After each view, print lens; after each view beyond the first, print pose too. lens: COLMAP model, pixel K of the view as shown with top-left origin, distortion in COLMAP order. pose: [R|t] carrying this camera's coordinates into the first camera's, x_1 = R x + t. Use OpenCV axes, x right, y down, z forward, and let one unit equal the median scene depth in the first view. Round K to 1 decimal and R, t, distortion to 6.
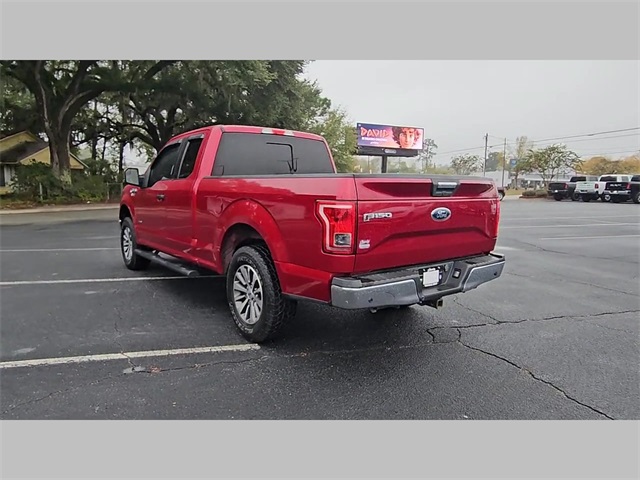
lens RADIAL K [[433.9, 0, 311.3], [0, 433.9, 238.7], [0, 0, 1]] dist [0.008496, -0.004150]
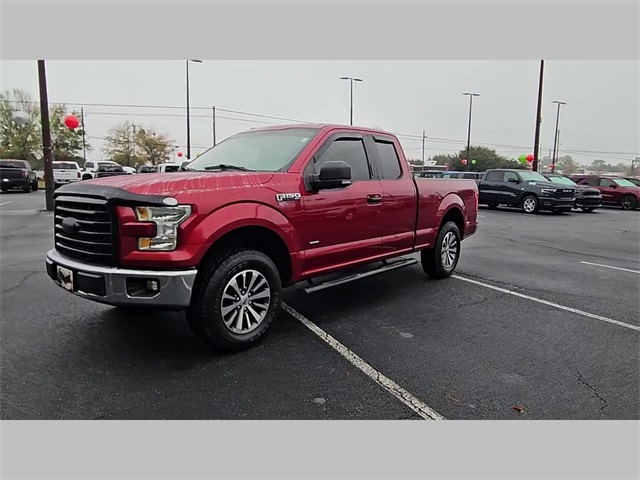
lens RADIAL K [[433.9, 0, 311.3], [0, 433.9, 238.7], [0, 0, 1]] dist [0.008496, -0.004150]
pose [[-0.199040, -0.146075, 0.969043, -1.604222], [0.105445, 0.979896, 0.169369, -0.245500], [-0.974302, 0.135892, -0.179636, 1.751498]]
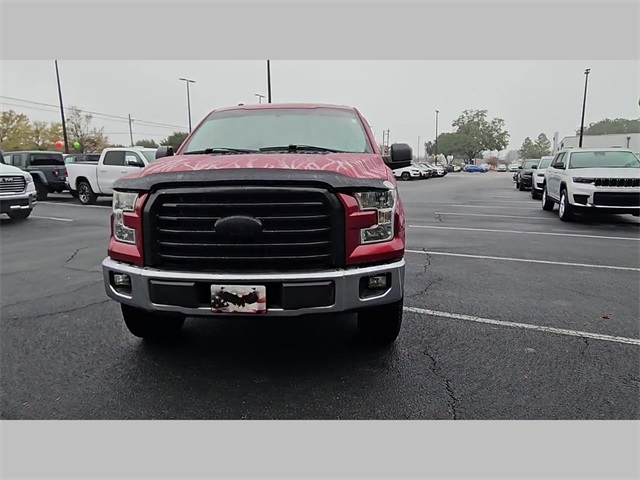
lens RADIAL K [[433.9, 0, 311.3], [0, 433.9, 238.7], [0, 0, 1]] dist [0.008496, -0.004150]
pose [[-0.758561, -0.113474, 0.641645, -1.151921], [0.076938, 0.962233, 0.261127, -0.313674], [-0.647044, 0.247448, -0.721182, 2.448918]]
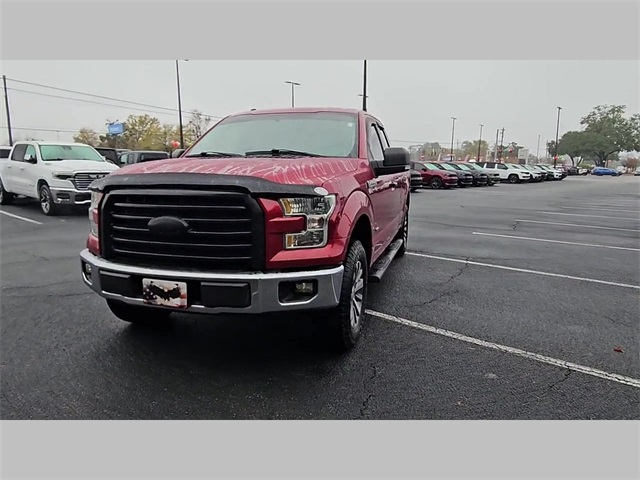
lens RADIAL K [[433.9, 0, 311.3], [0, 433.9, 238.7], [0, 0, 1]] dist [0.008496, -0.004150]
pose [[-0.580748, -0.148503, 0.800424, -1.345026], [0.086711, 0.966344, 0.242200, -0.301309], [-0.809452, 0.210062, -0.548325, 2.254479]]
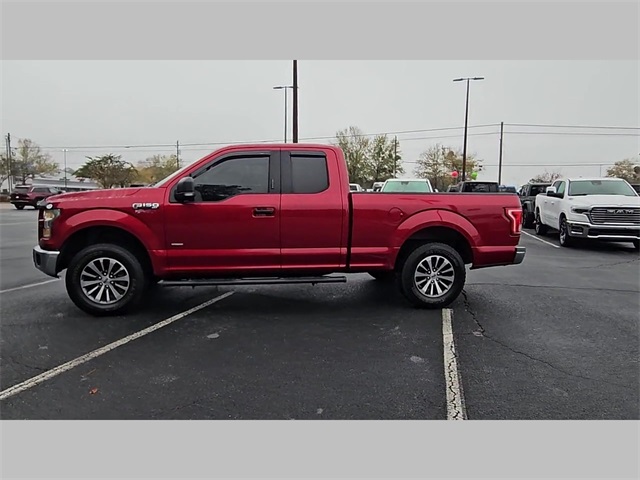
lens RADIAL K [[433.9, 0, 311.3], [0, 433.9, 238.7], [0, 0, 1]] dist [0.008496, -0.004150]
pose [[0.490532, -0.091668, 0.866588, -1.498977], [0.102737, 0.993600, 0.046949, -0.097769], [-0.865346, 0.066001, 0.496810, 0.614553]]
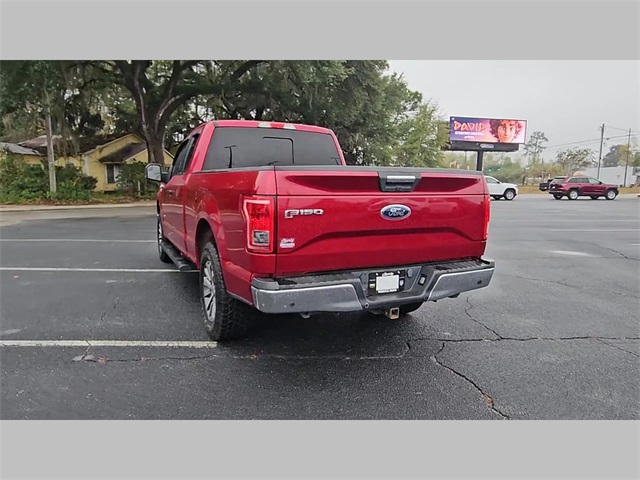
lens RADIAL K [[433.9, 0, 311.3], [0, 433.9, 238.7], [0, 0, 1]] dist [0.008496, -0.004150]
pose [[0.977024, 0.027433, -0.211355, 0.274691], [-0.026095, 0.999618, 0.009118, -0.004748], [0.211524, -0.003394, 0.977367, 0.085545]]
